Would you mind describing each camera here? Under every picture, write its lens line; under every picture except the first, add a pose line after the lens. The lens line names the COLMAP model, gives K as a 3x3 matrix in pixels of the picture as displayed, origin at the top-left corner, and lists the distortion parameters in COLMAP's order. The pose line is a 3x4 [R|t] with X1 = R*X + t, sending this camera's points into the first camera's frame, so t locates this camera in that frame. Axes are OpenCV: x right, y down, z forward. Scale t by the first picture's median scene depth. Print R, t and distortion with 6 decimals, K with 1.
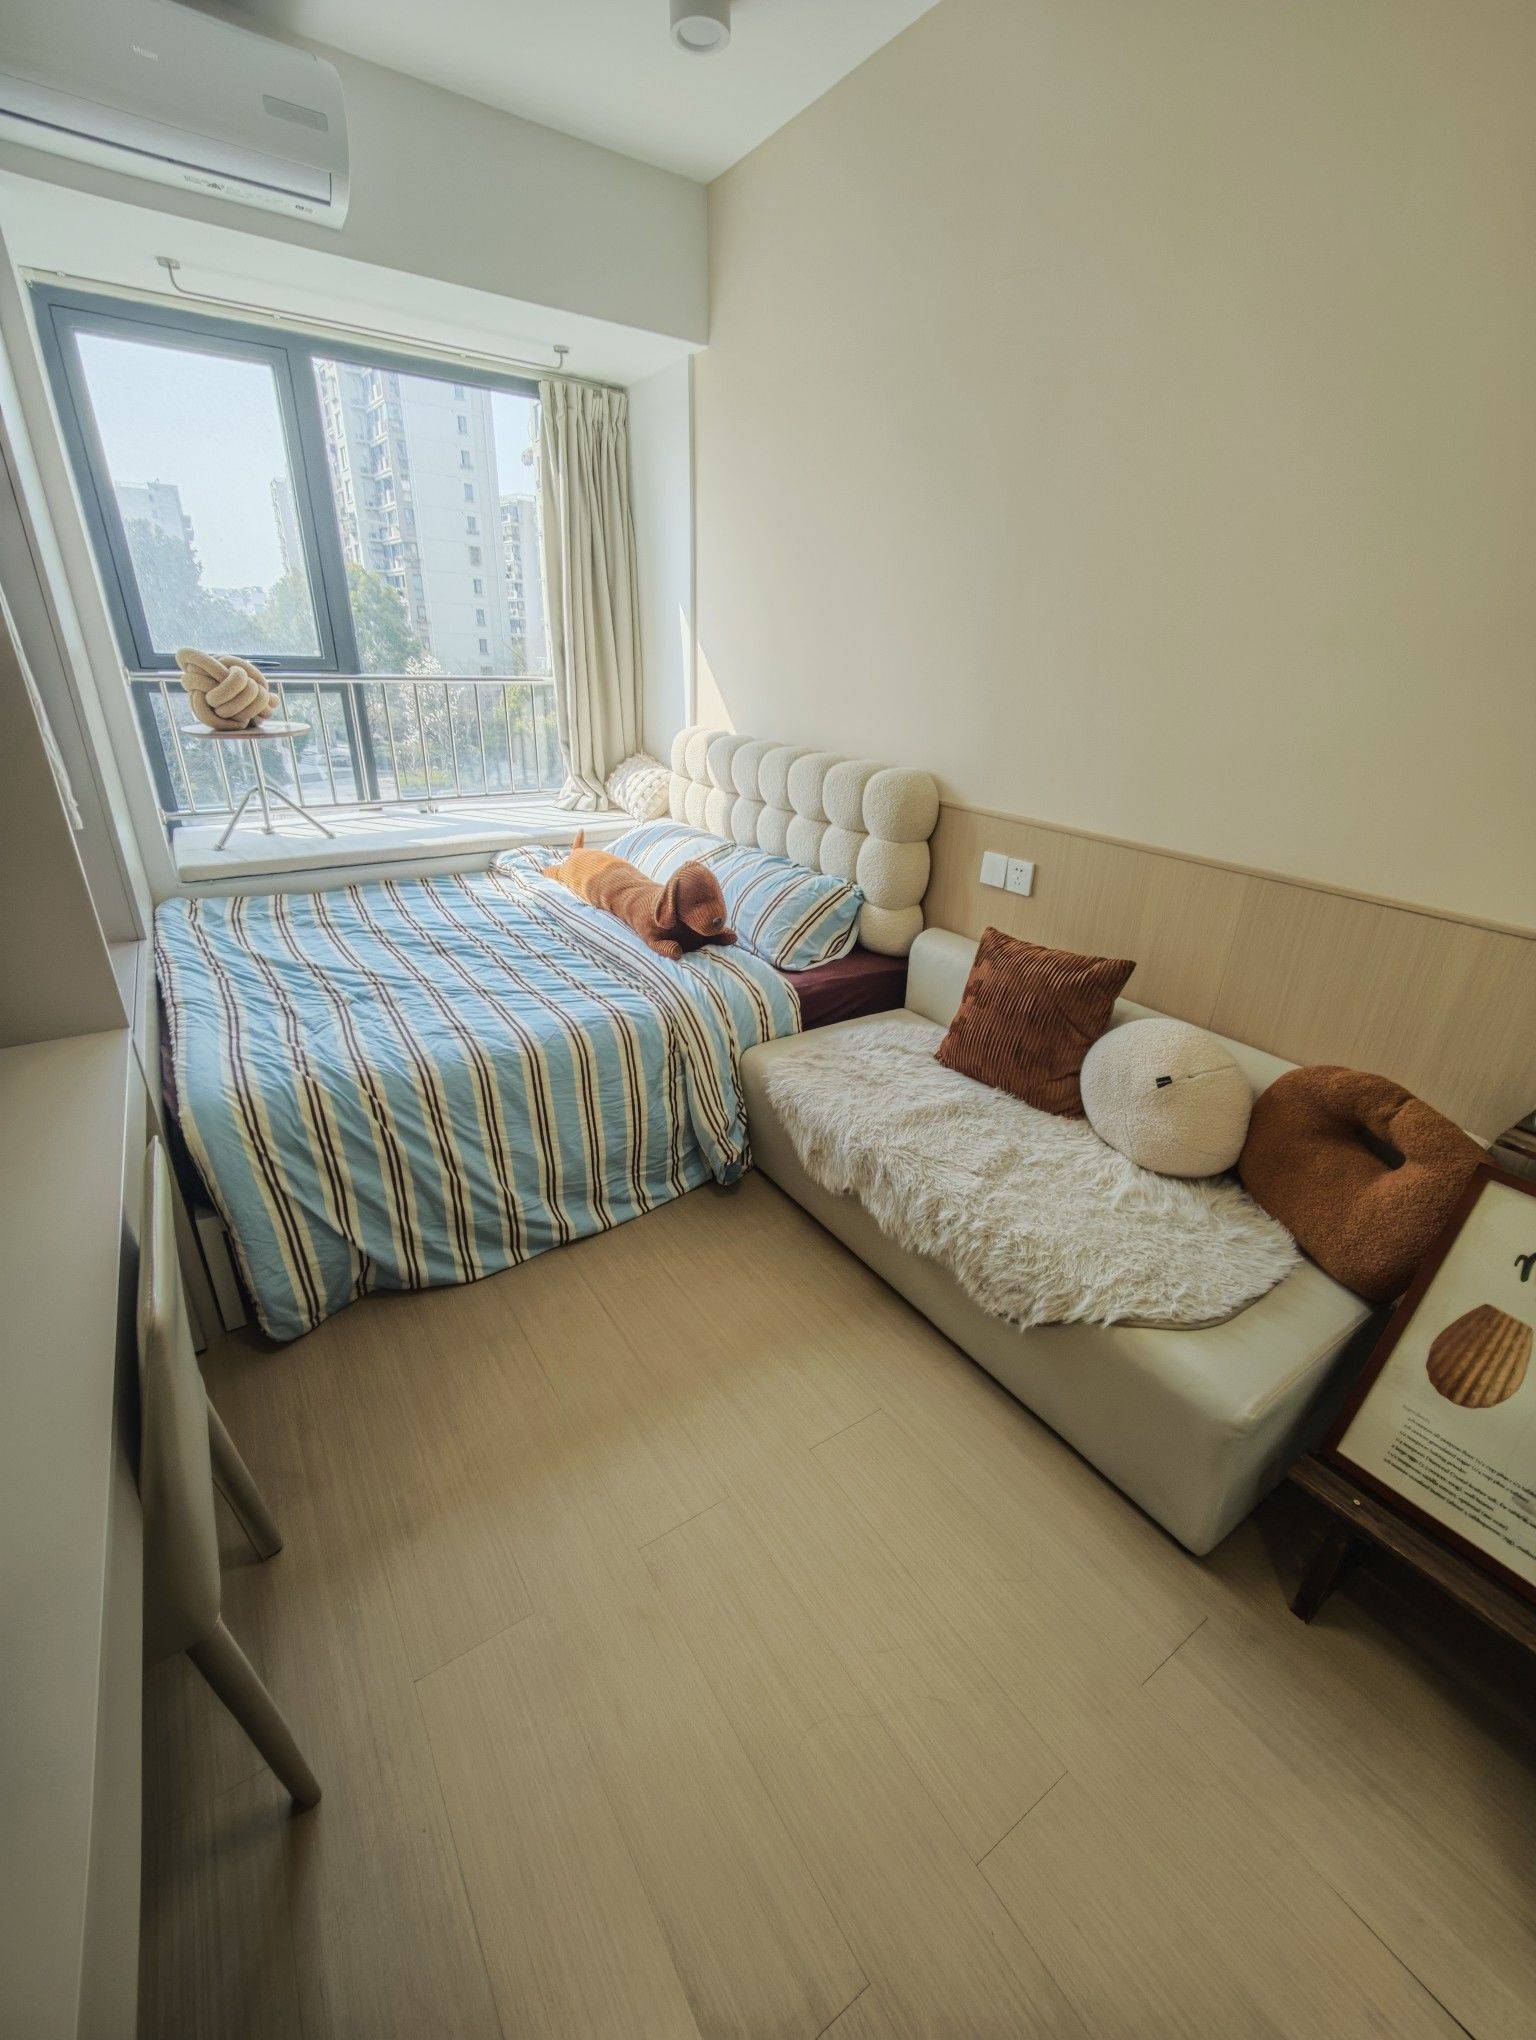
lens RADIAL K [[837.5, 0, 764.5], [0, 837.5, 1019.1], [0, 0, 1]] dist [0.002820, 0.000774]
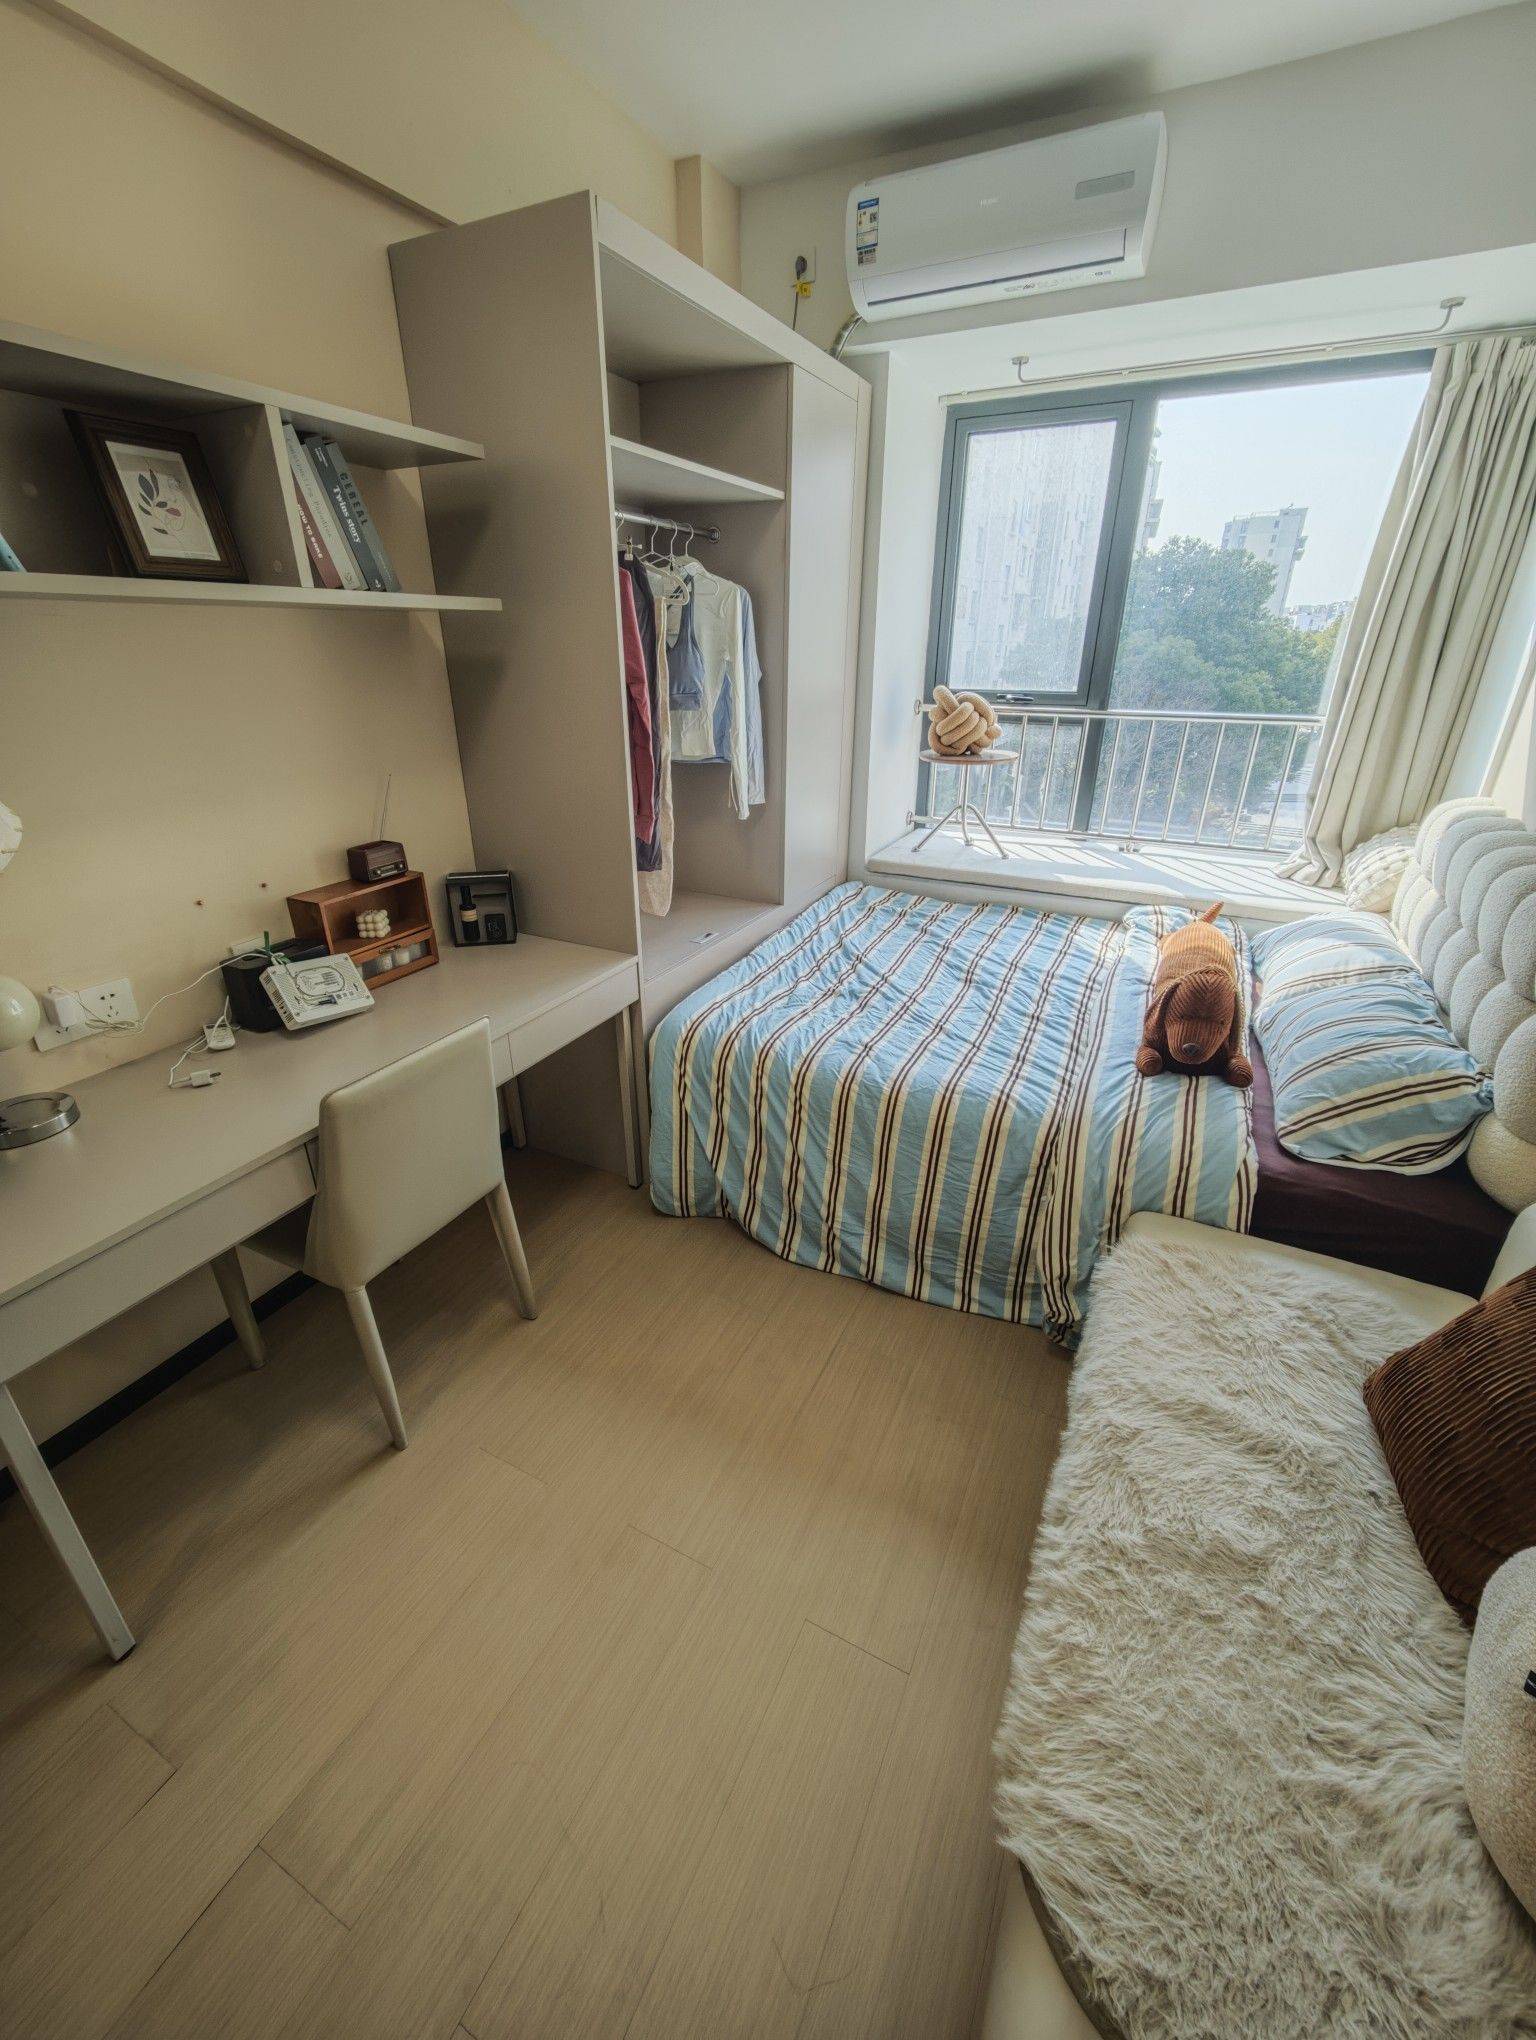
lens RADIAL K [[837.5, 0, 772.0], [0, 837.5, 1022.0], [0, 0, 1]] dist [0.002820, 0.000774]
pose [[0.499789, 0.333041, -0.799559, 0.325973], [-0.343246, 0.923697, 0.170192, -0.123555], [0.795231, 0.189385, 0.575969, 0.213878]]
